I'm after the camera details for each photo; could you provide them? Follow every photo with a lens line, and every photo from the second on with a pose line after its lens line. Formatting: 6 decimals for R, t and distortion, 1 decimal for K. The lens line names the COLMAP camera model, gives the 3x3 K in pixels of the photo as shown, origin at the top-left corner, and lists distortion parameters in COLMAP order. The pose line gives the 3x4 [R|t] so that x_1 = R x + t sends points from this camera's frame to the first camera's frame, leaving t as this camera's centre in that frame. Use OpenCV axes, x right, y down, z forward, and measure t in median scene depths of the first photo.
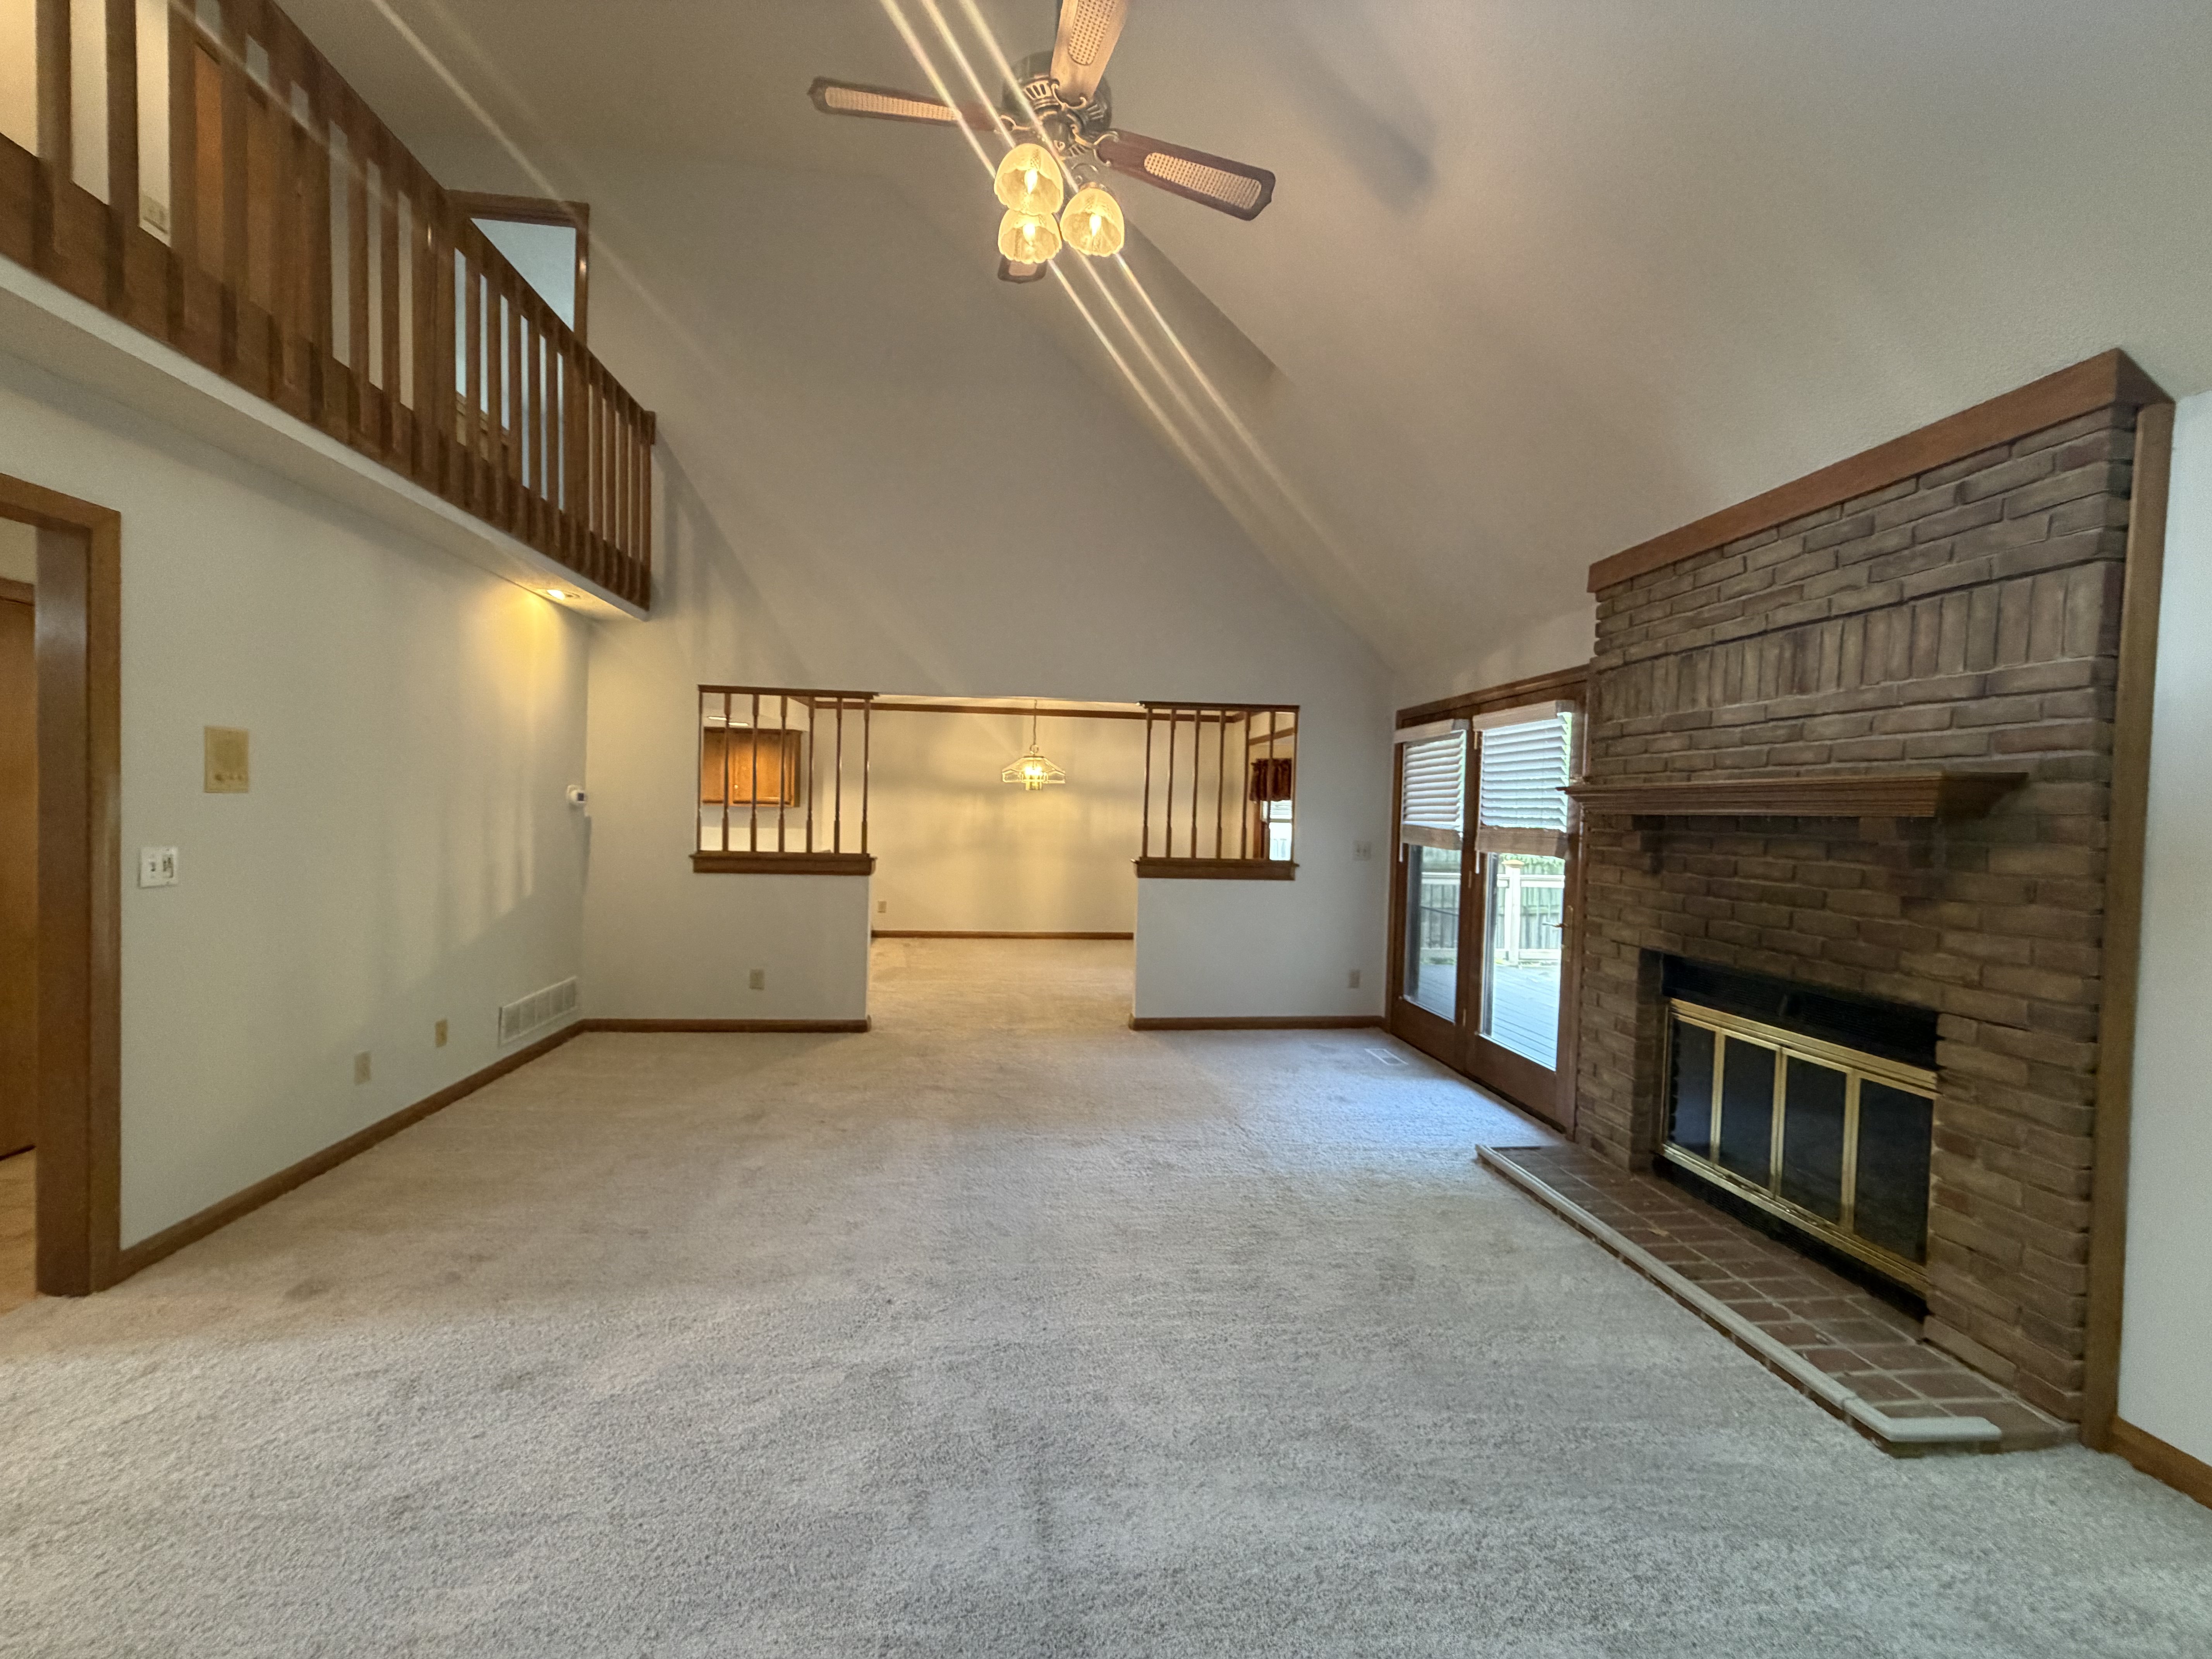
lens RADIAL K [[892.4, 0, 1100.0], [0, 892.4, 831.4], [0, 0, 1]] dist [0.010430, -0.000126]
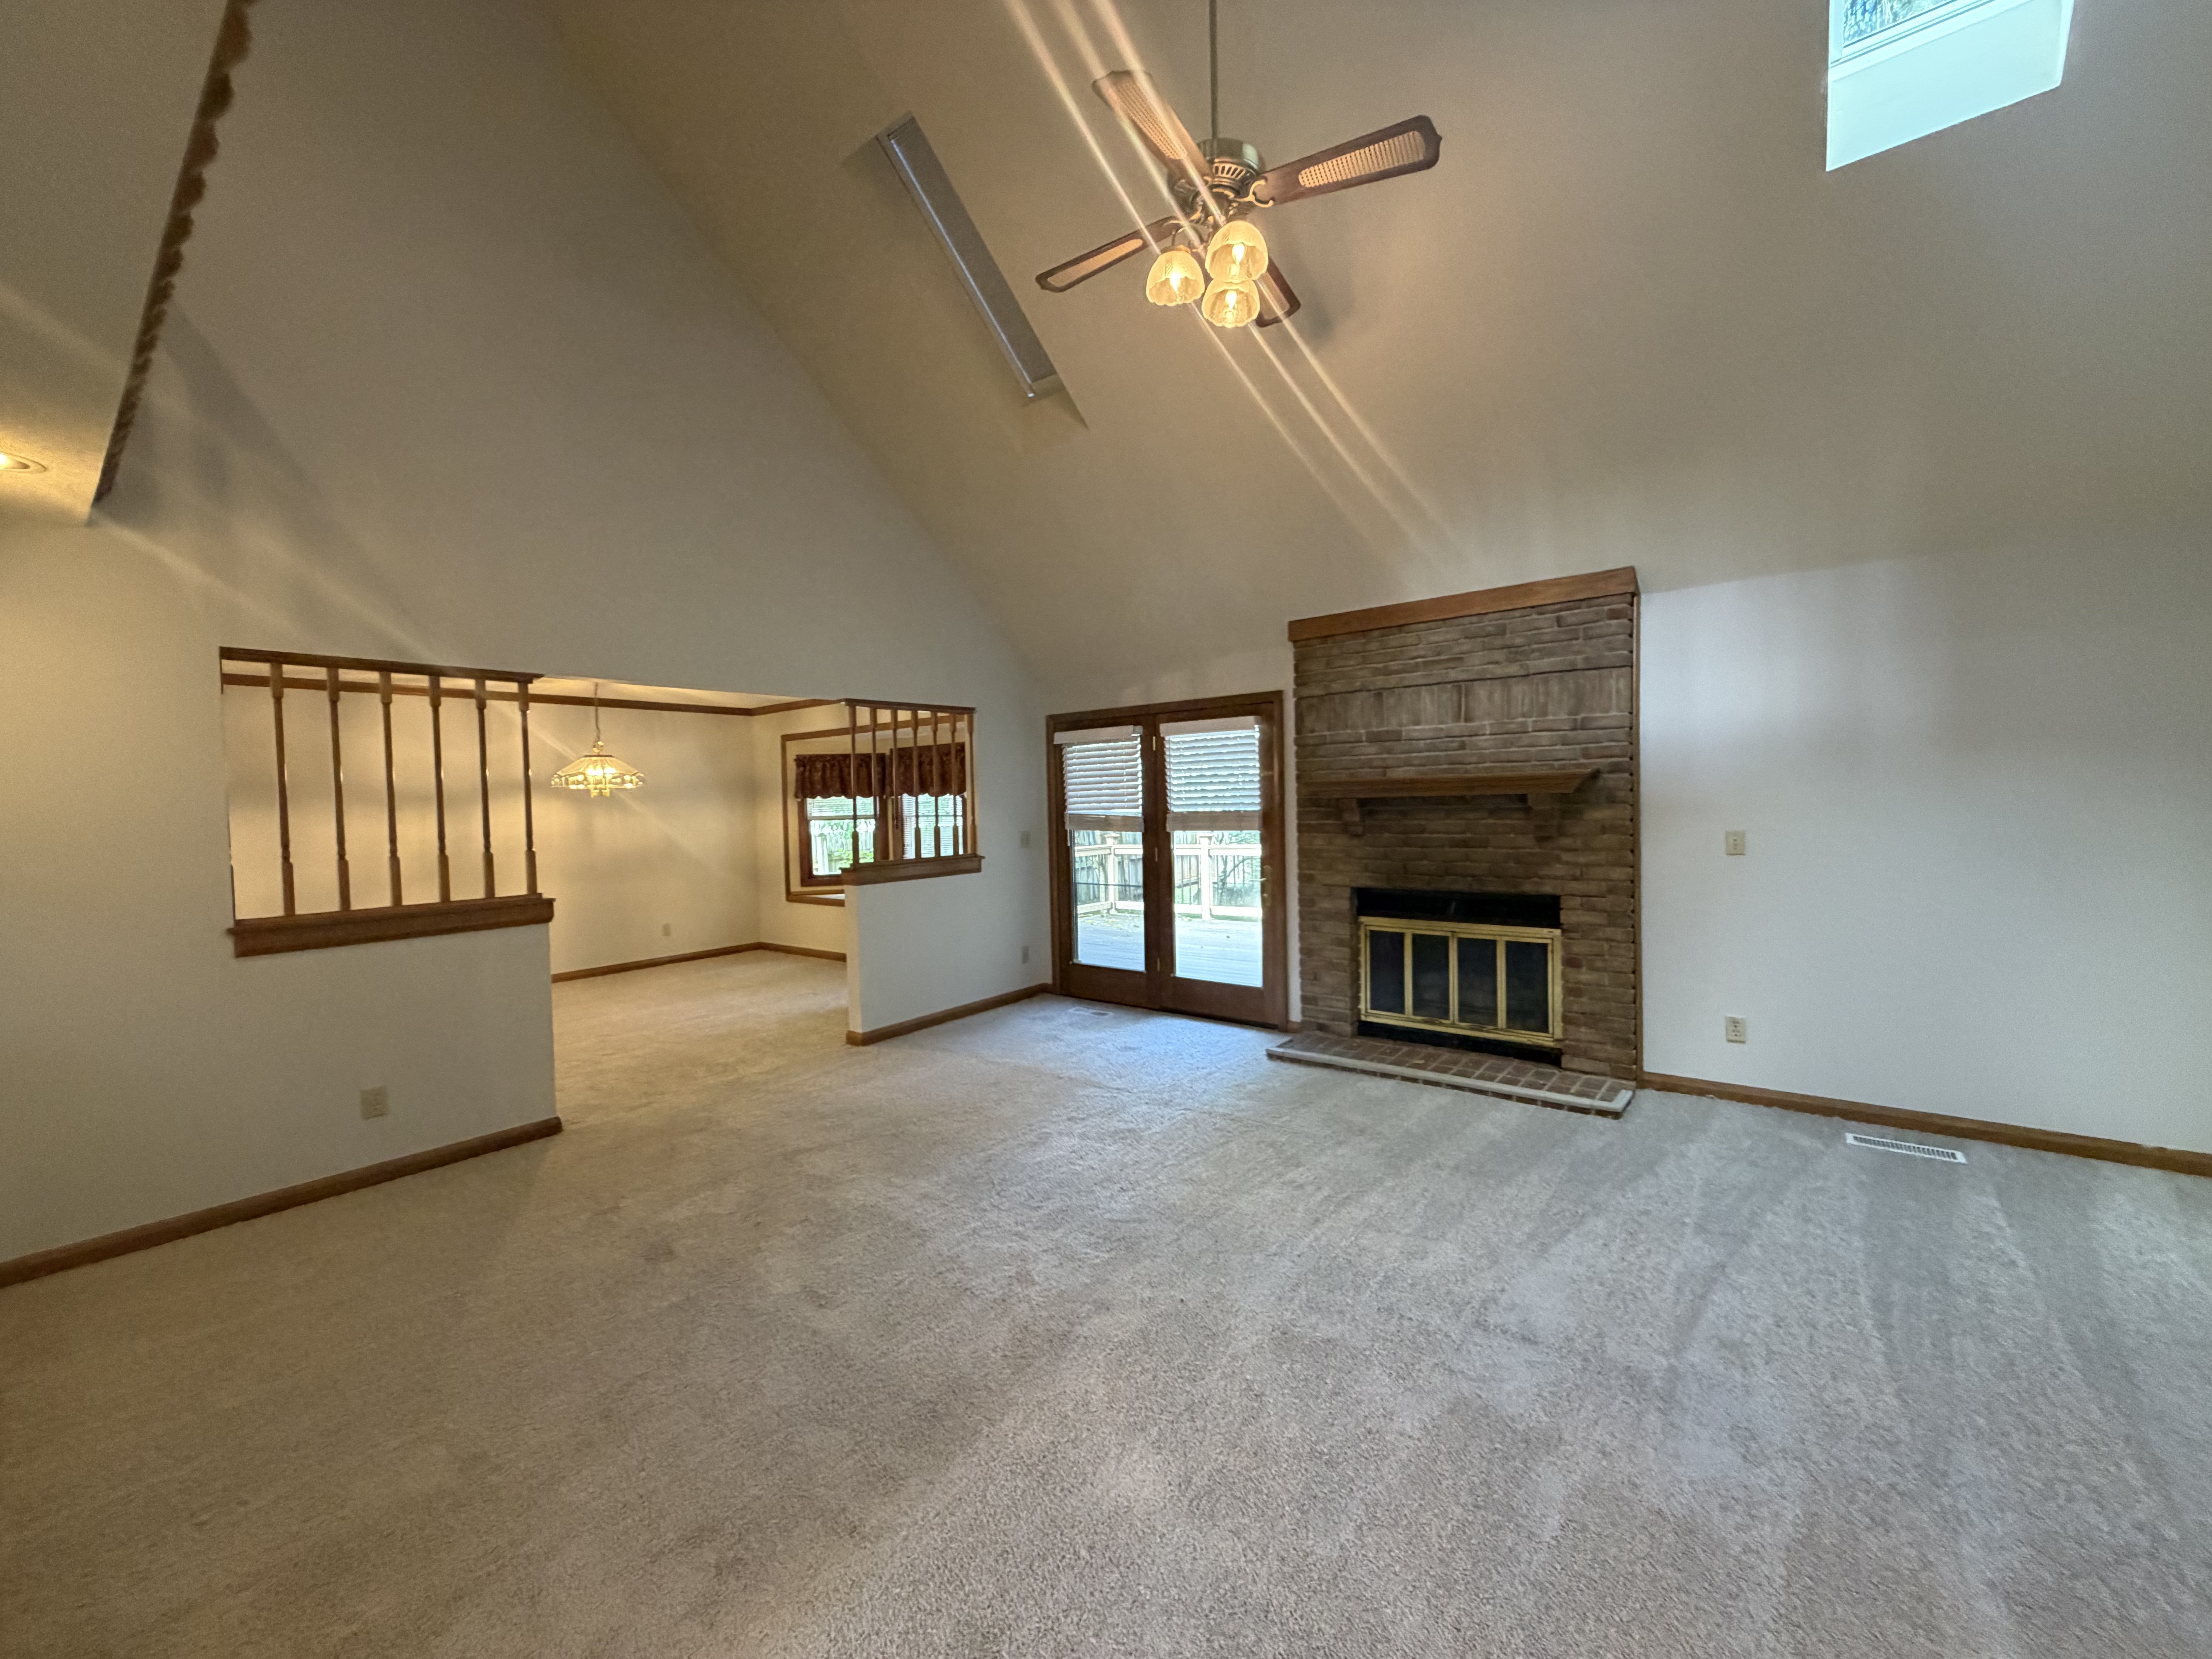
lens RADIAL K [[892.4, 0, 1100.0], [0, 892.4, 831.4], [0, 0, 1]] dist [0.010430, -0.000126]
pose [[0.705612, -0.070023, 0.705130, -0.762144], [0.060217, 0.997431, 0.038792, -0.046245], [-0.706035, 0.015089, 0.708016, 0.251600]]
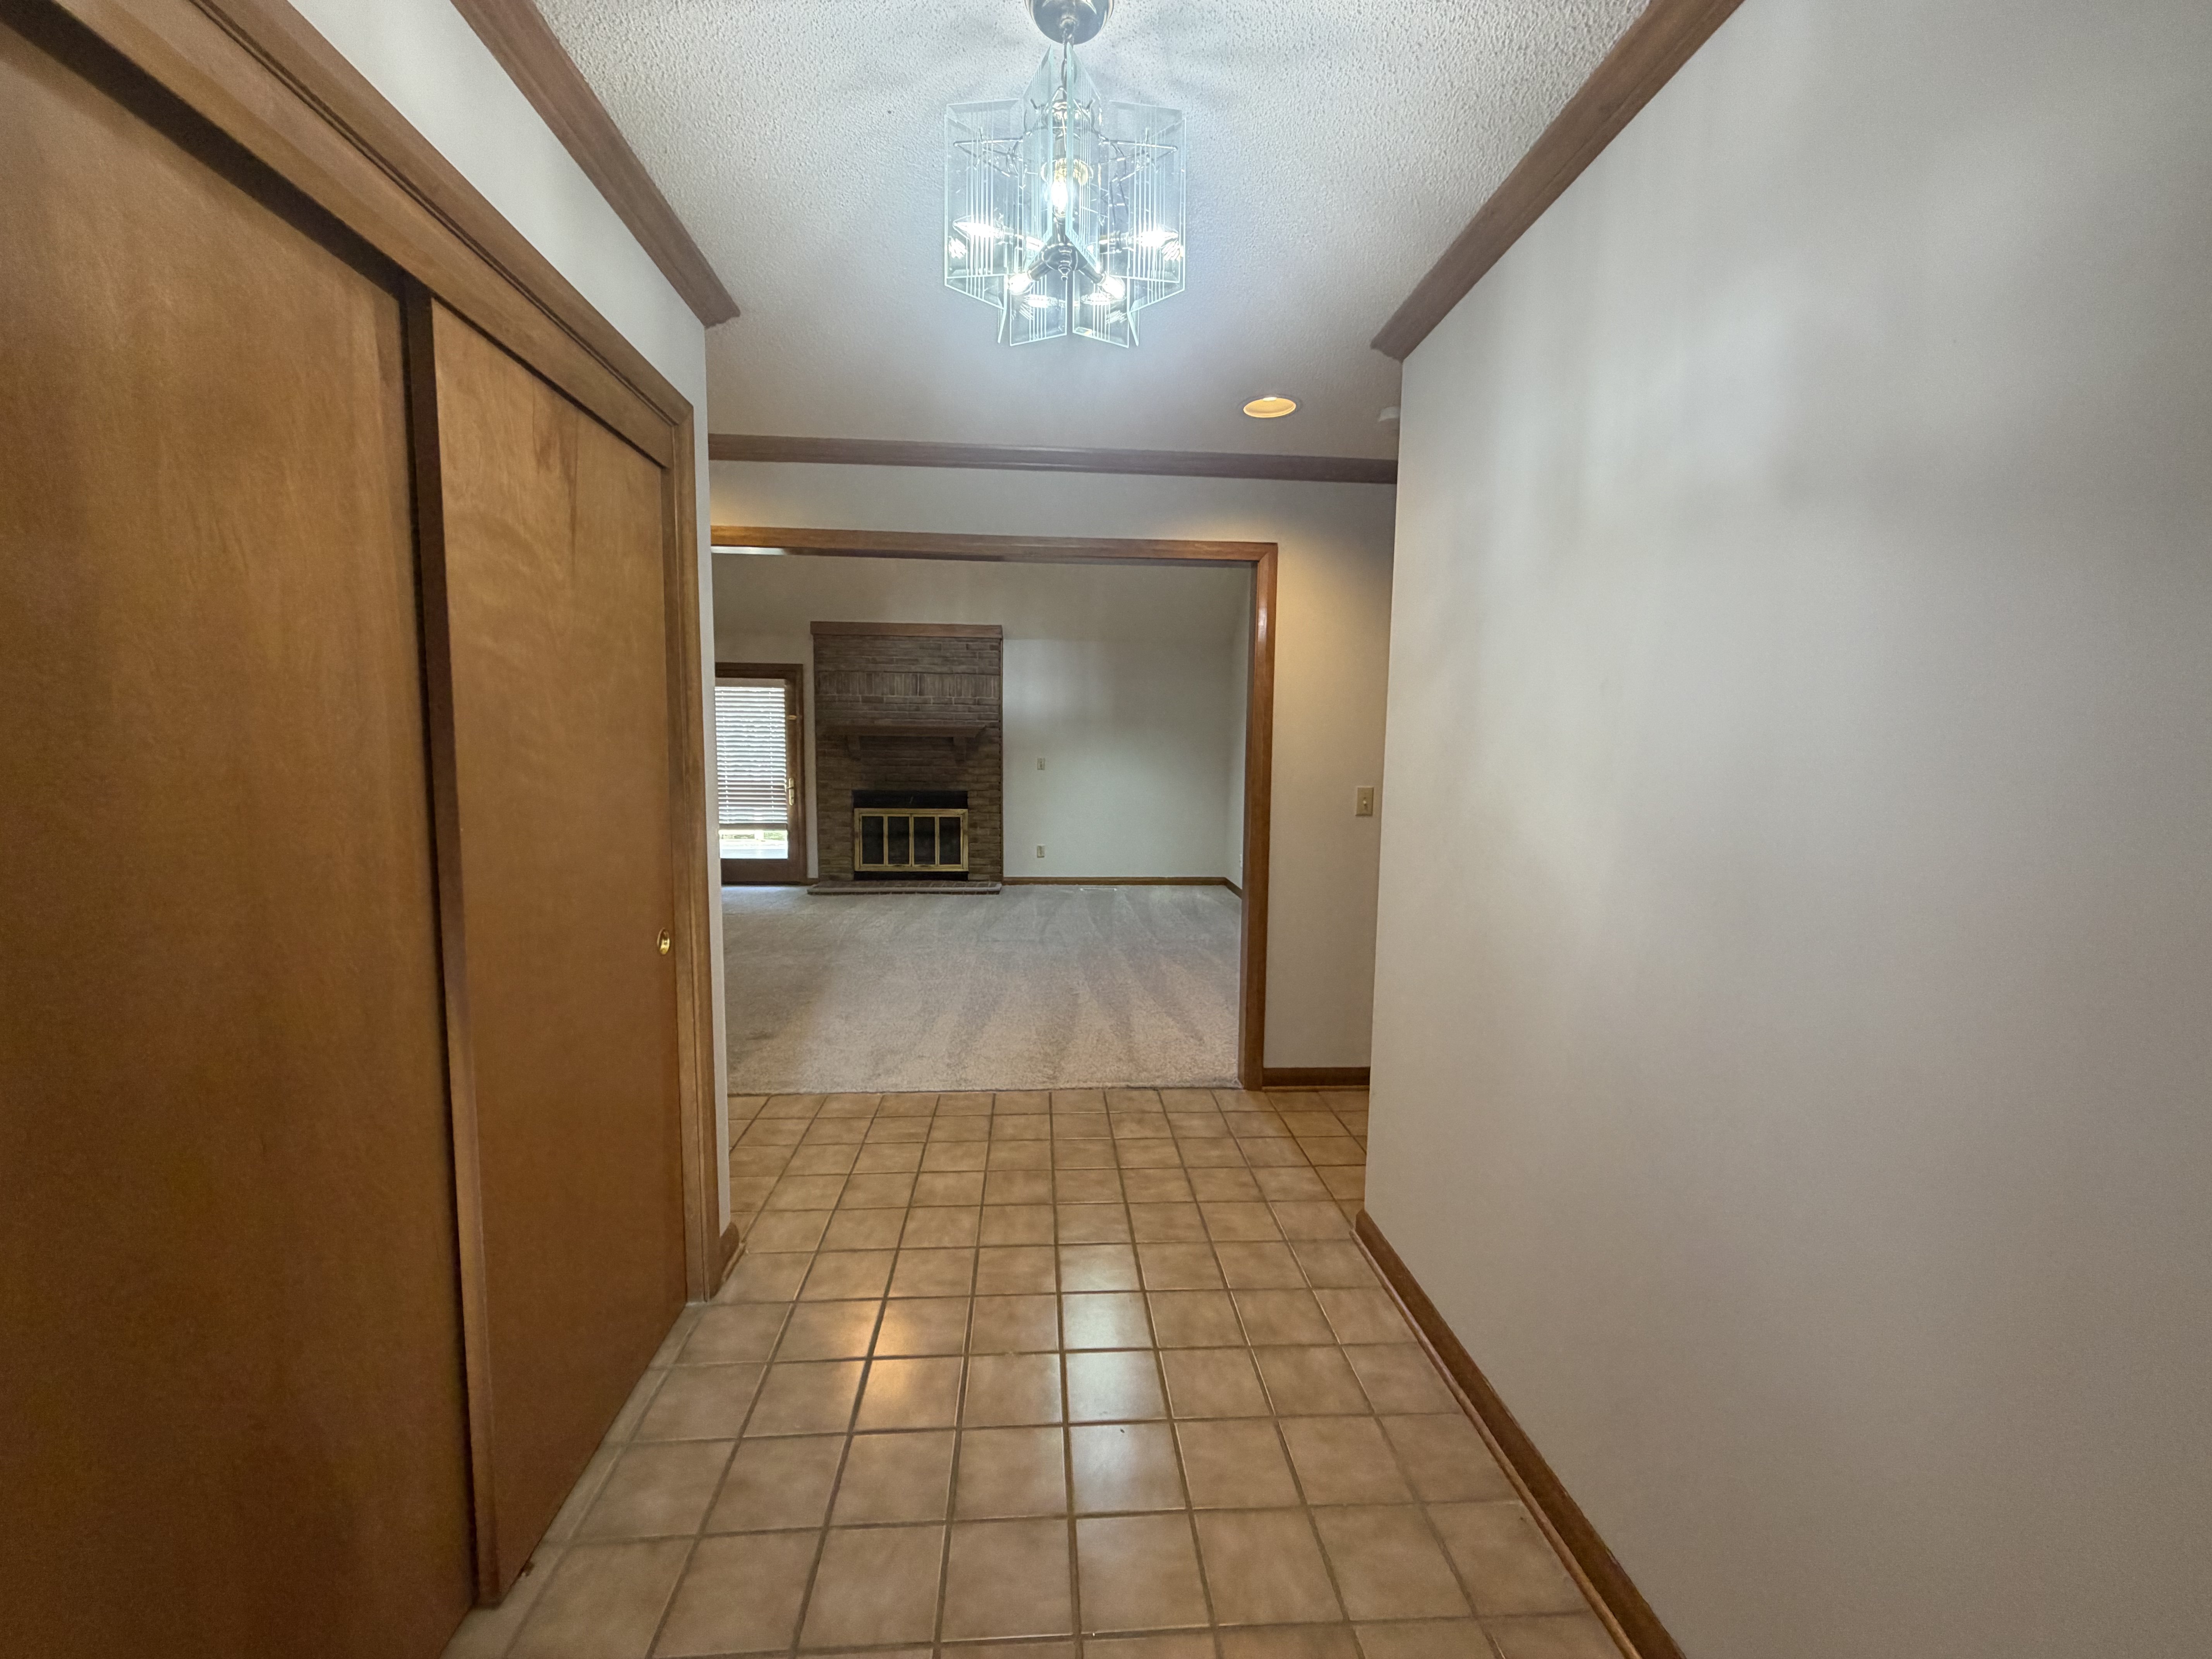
lens RADIAL K [[892.4, 0, 1100.0], [0, 892.4, 831.4], [0, 0, 1]] dist [0.010430, -0.000126]
pose [[0.043257, -0.125765, 0.991117, -1.883724], [0.011595, 0.992041, 0.125377, -0.059099], [-0.998997, 0.006068, 0.044371, 0.221650]]
